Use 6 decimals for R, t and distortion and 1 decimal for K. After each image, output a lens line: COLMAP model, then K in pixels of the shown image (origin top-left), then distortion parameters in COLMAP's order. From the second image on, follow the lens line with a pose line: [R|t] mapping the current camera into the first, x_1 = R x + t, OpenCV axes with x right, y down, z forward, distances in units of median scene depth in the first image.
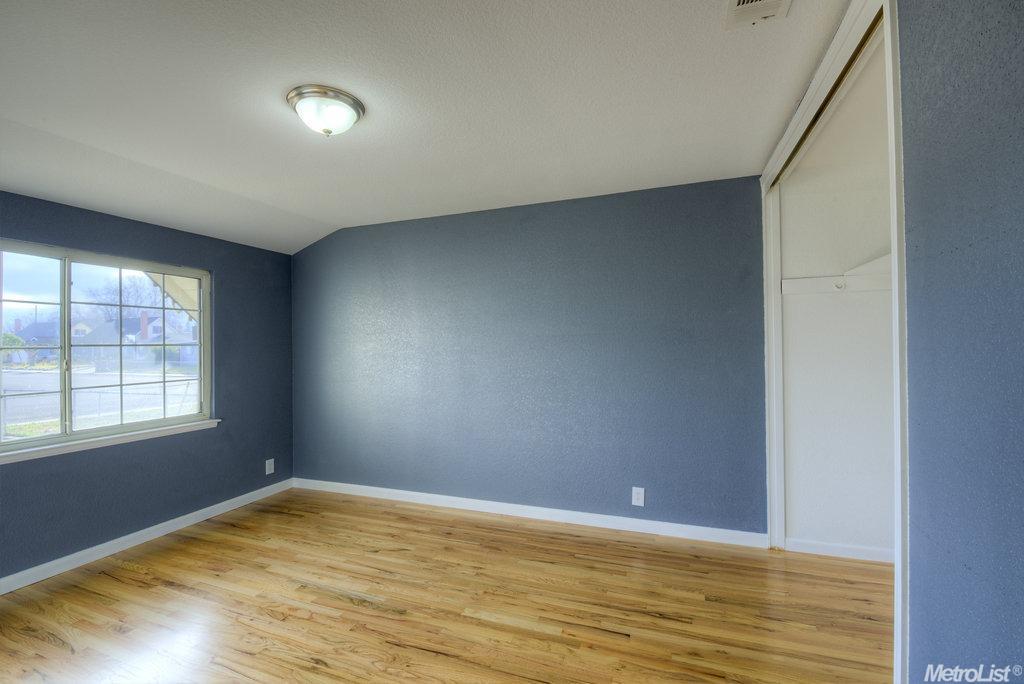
lens RADIAL K [[445.0, 0, 512.7], [0, 445.0, 345.8], [0, 0, 1]] dist [-0.007256, -0.005483]
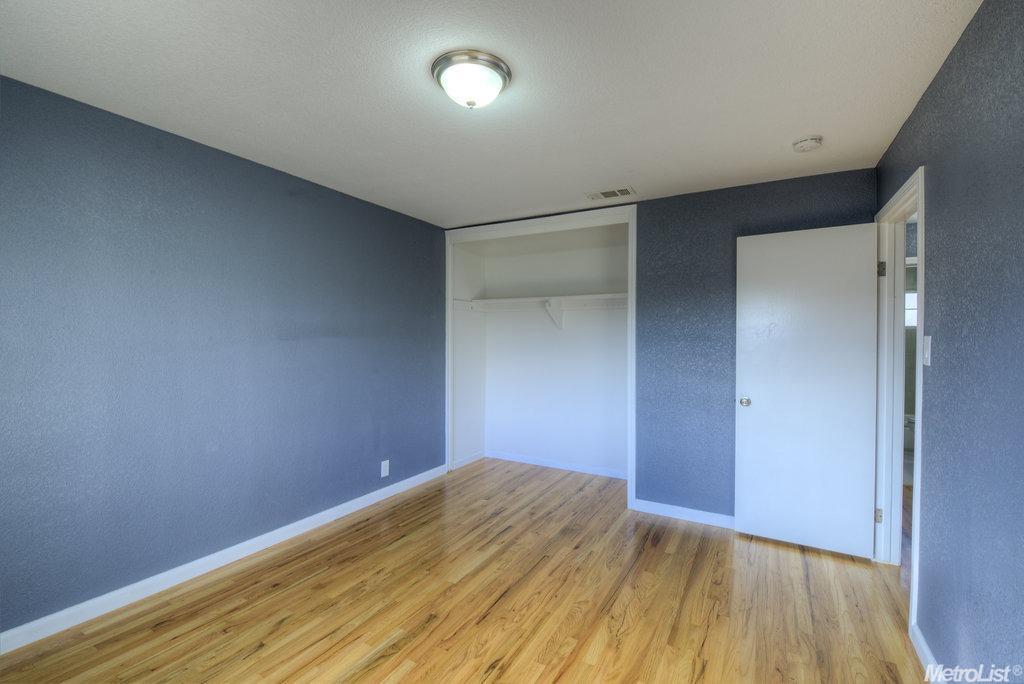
lens RADIAL K [[445.0, 0, 514.0], [0, 445.0, 339.6], [0, 0, 1]] dist [-0.007256, -0.005483]
pose [[0.153525, 0.012640, 0.988064, -0.947987], [-0.005466, 0.999914, -0.011942, 0.012896], [-0.988130, -0.003567, 0.153581, 0.552464]]
